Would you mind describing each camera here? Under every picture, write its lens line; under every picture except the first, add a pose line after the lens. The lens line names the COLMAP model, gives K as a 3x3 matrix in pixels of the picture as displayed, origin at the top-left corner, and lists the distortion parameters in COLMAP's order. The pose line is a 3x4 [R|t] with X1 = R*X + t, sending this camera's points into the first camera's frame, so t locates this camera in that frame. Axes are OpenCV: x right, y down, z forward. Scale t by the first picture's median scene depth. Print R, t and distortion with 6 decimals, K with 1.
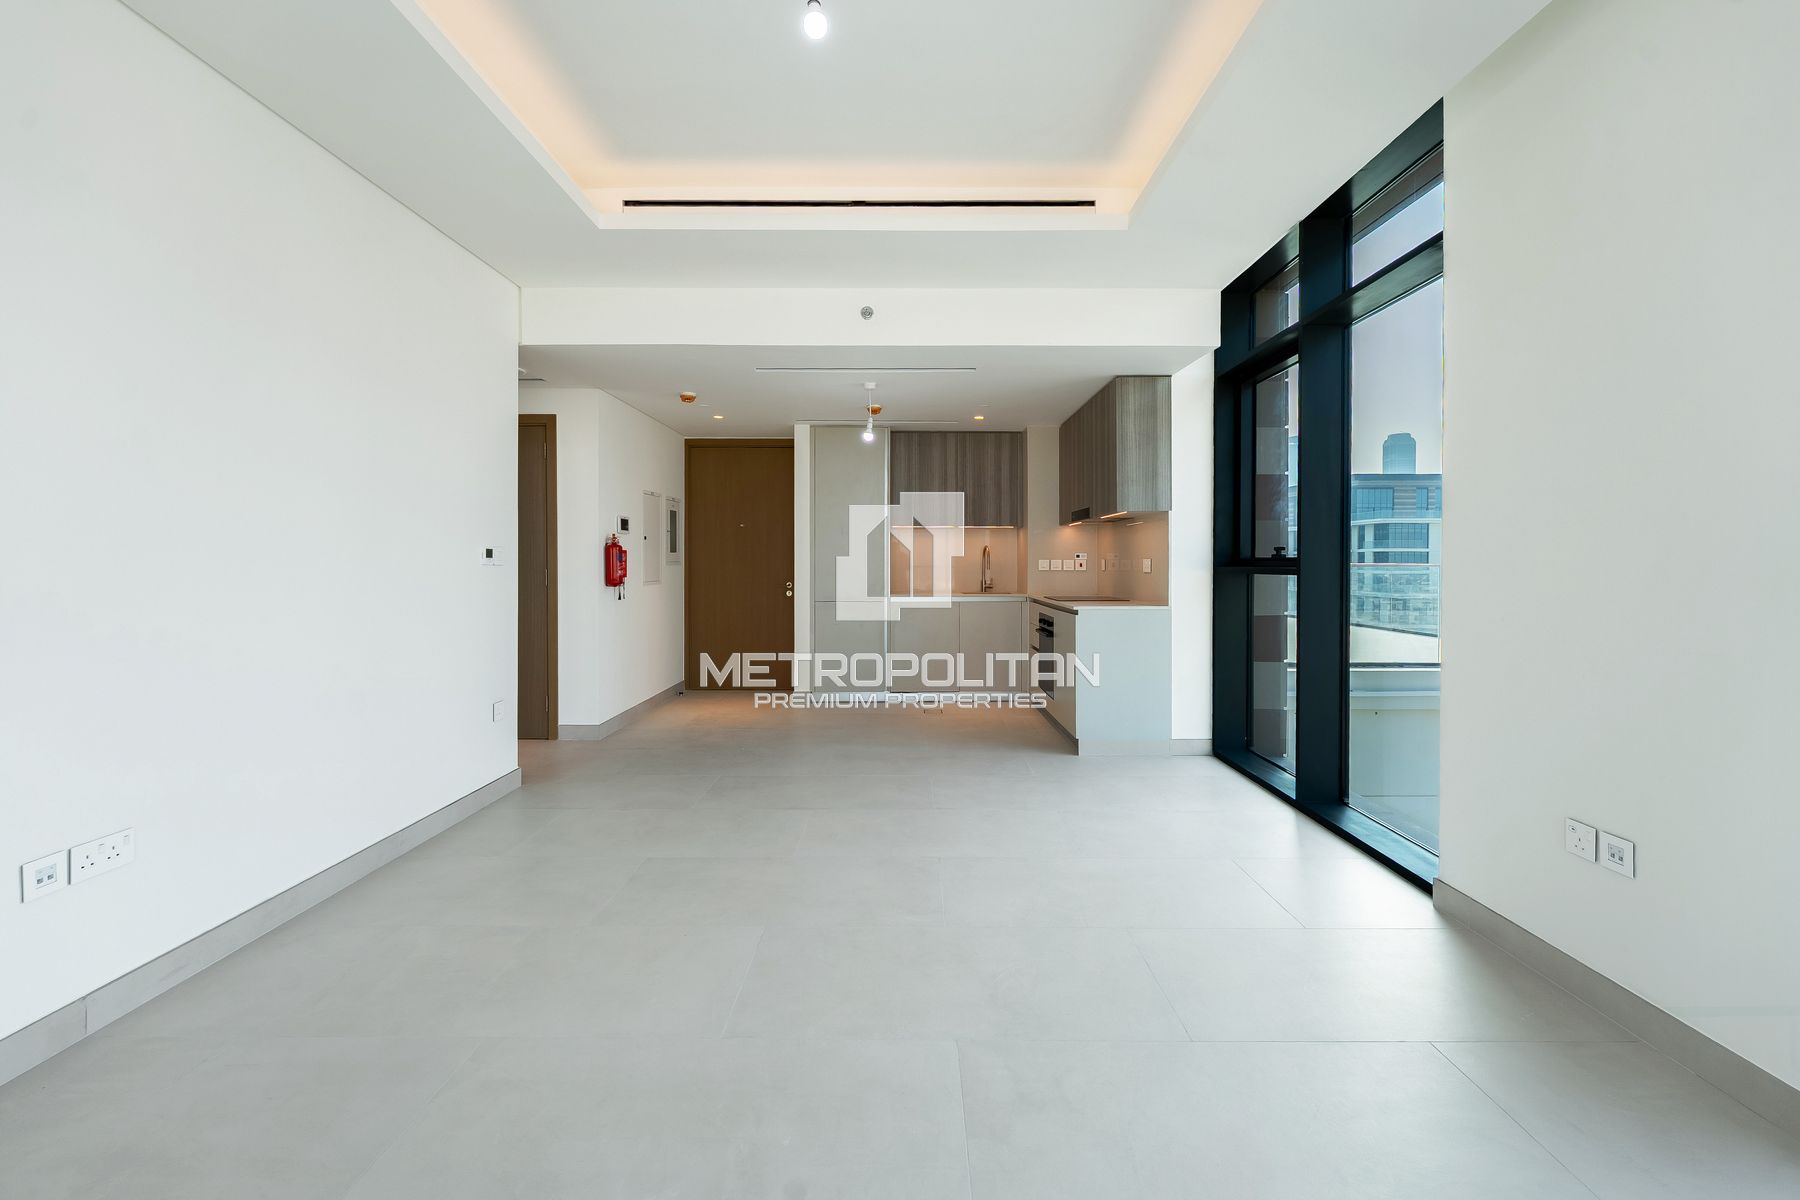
lens RADIAL K [[773.9, 0, 898.0], [0, 773.9, 573.8], [0, 0, 1]] dist [0.013549, 0.000164]
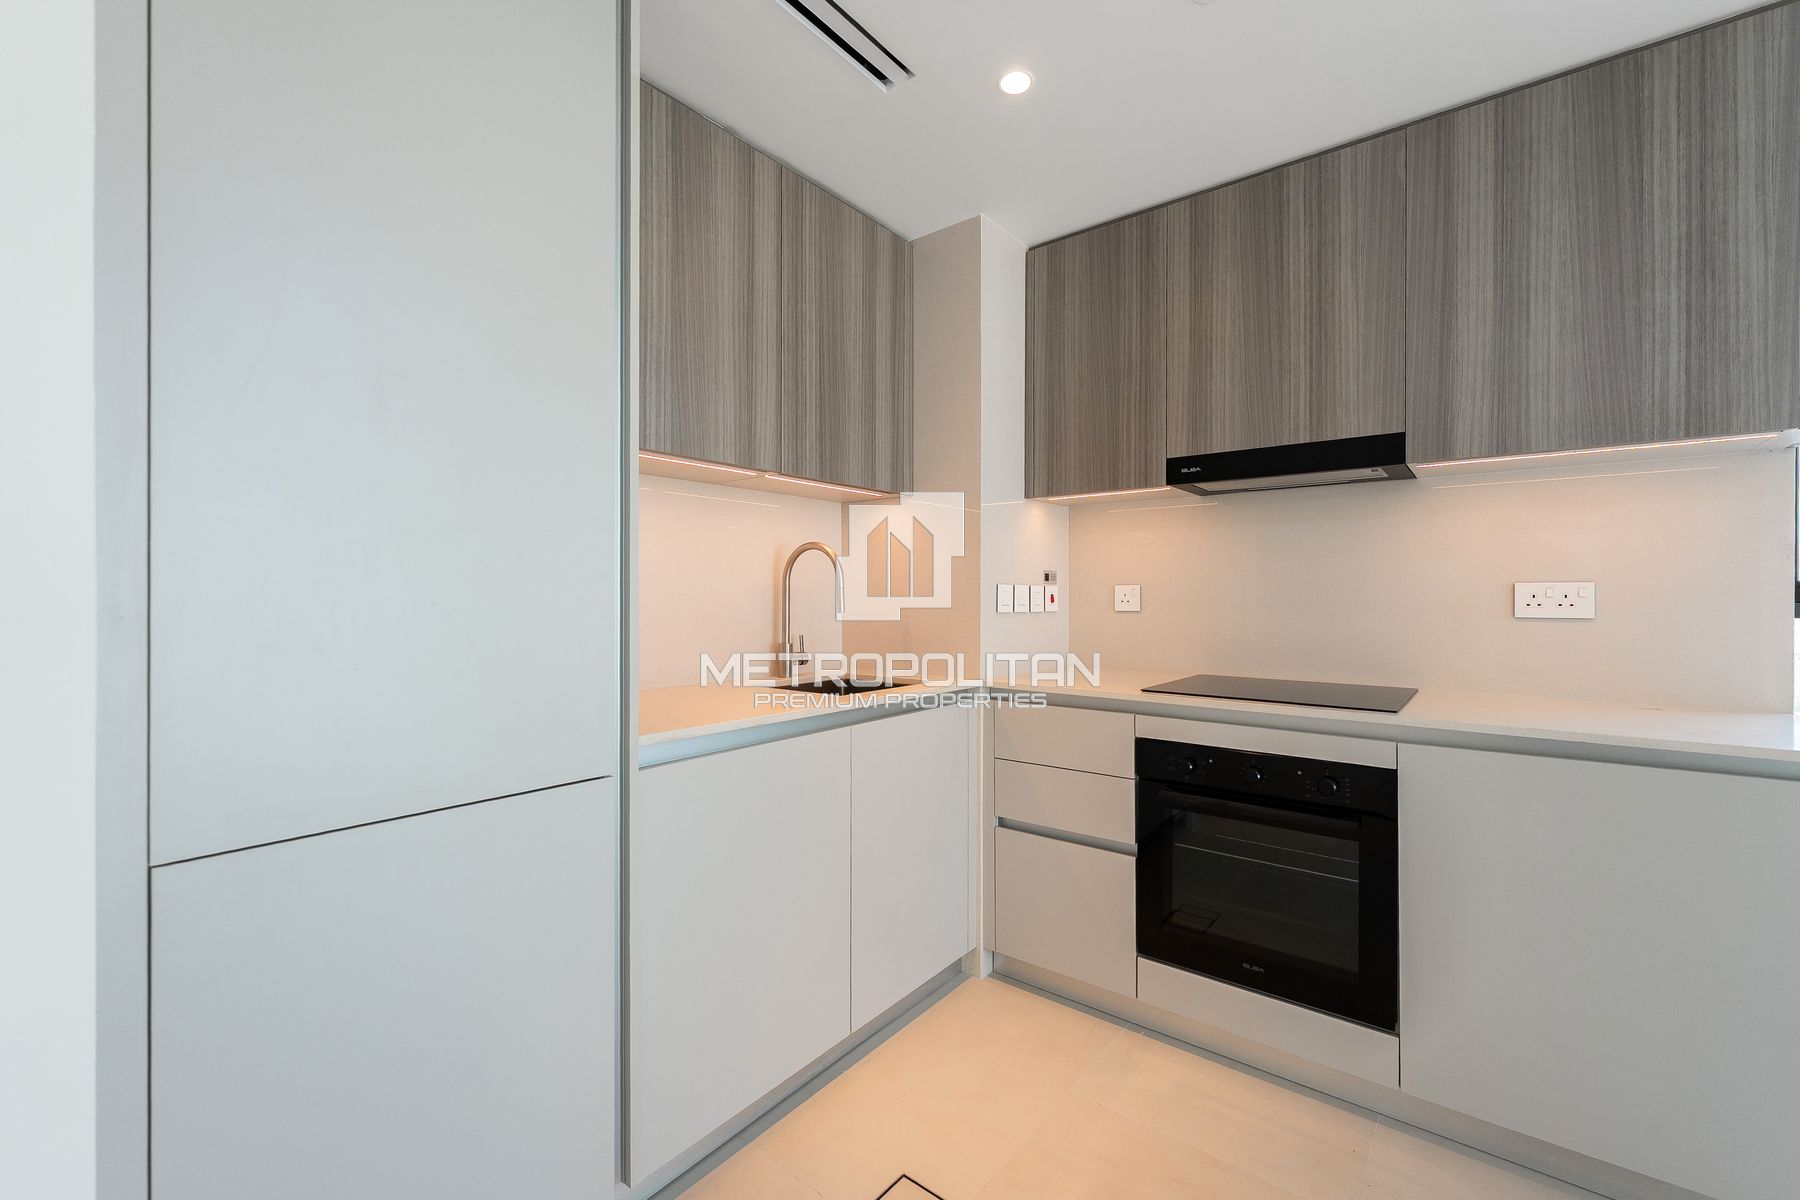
lens RADIAL K [[744.2, 0, 897.4], [0, 744.2, 596.7], [0, 0, 1]] dist [-0.001537, -0.000288]
pose [[0.617813, 0.000461, 0.786325, -0.173523], [0.012527, 0.999867, -0.010429, -0.013159], [-0.786225, 0.016294, 0.617725, 1.100537]]
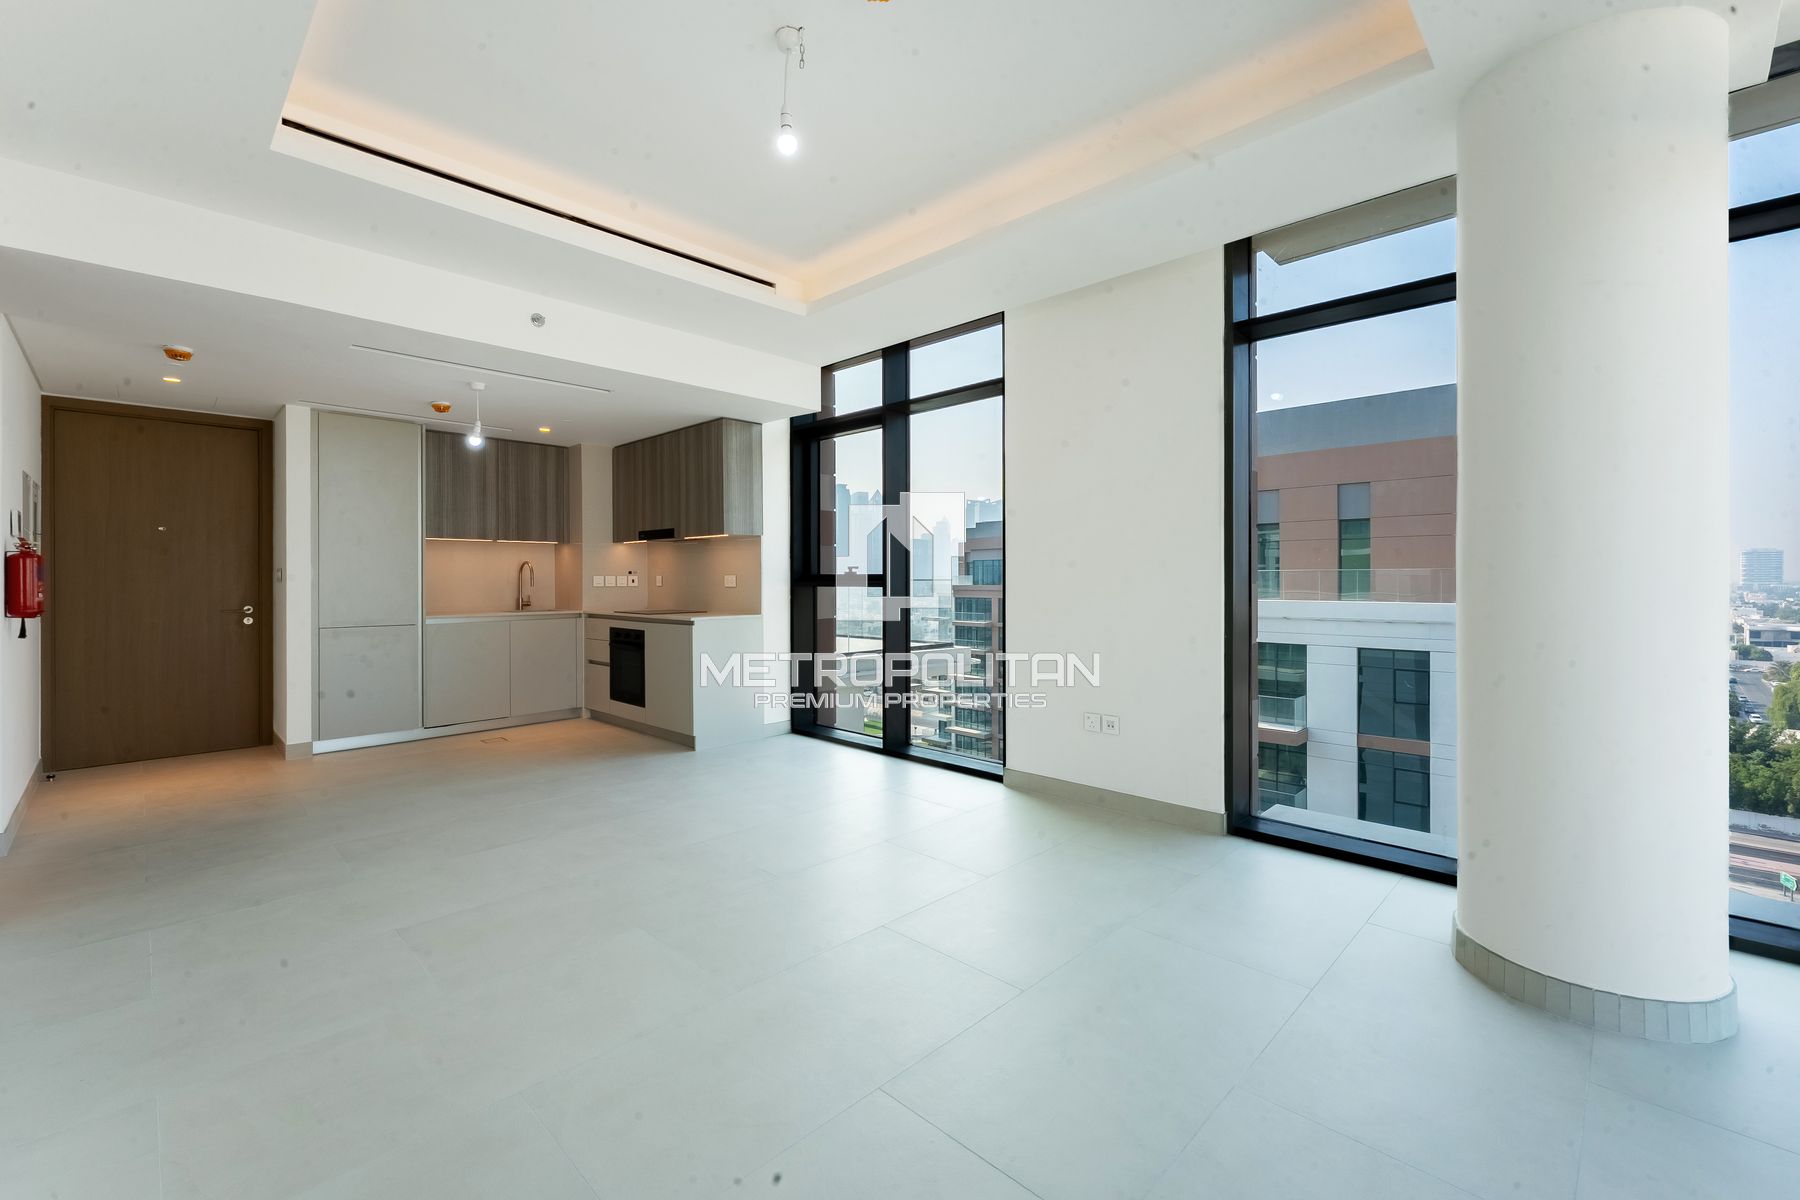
lens RADIAL K [[773.9, 0, 898.0], [0, 773.9, 573.8], [0, 0, 1]] dist [0.013549, 0.000164]
pose [[0.697700, 0.001749, 0.716388, -0.360047], [0.014322, 0.999763, -0.016389, 0.001640], [-0.716247, 0.021695, 0.697509, 0.008404]]
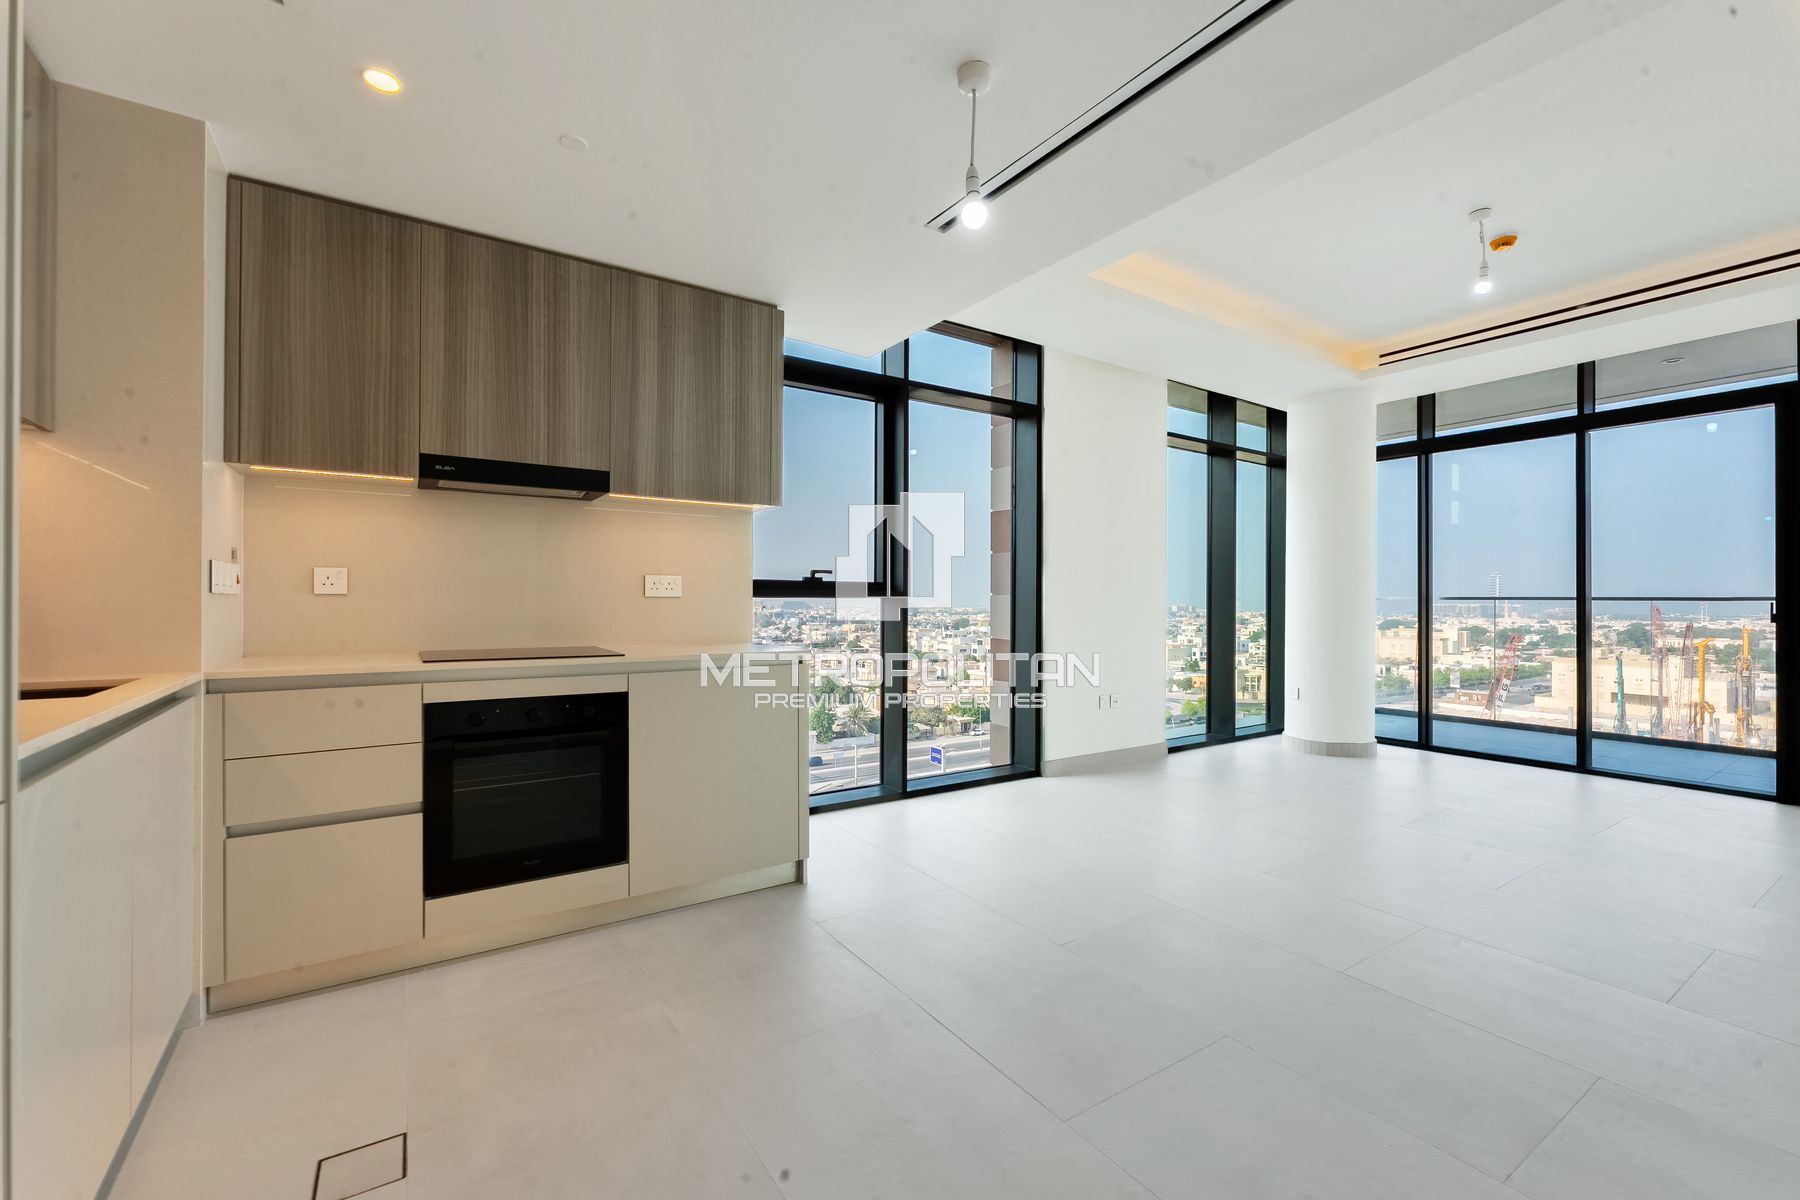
lens RADIAL K [[738.7, 0, 900.8], [0, 738.7, 595.8], [0, 0, 1]] dist [0.001130, 0.000108]
pose [[-0.559549, 0.000406, 0.828797, -0.305015], [0.008579, 0.999949, 0.005302, -0.004299], [-0.828753, 0.010077, -0.559524, 1.259775]]
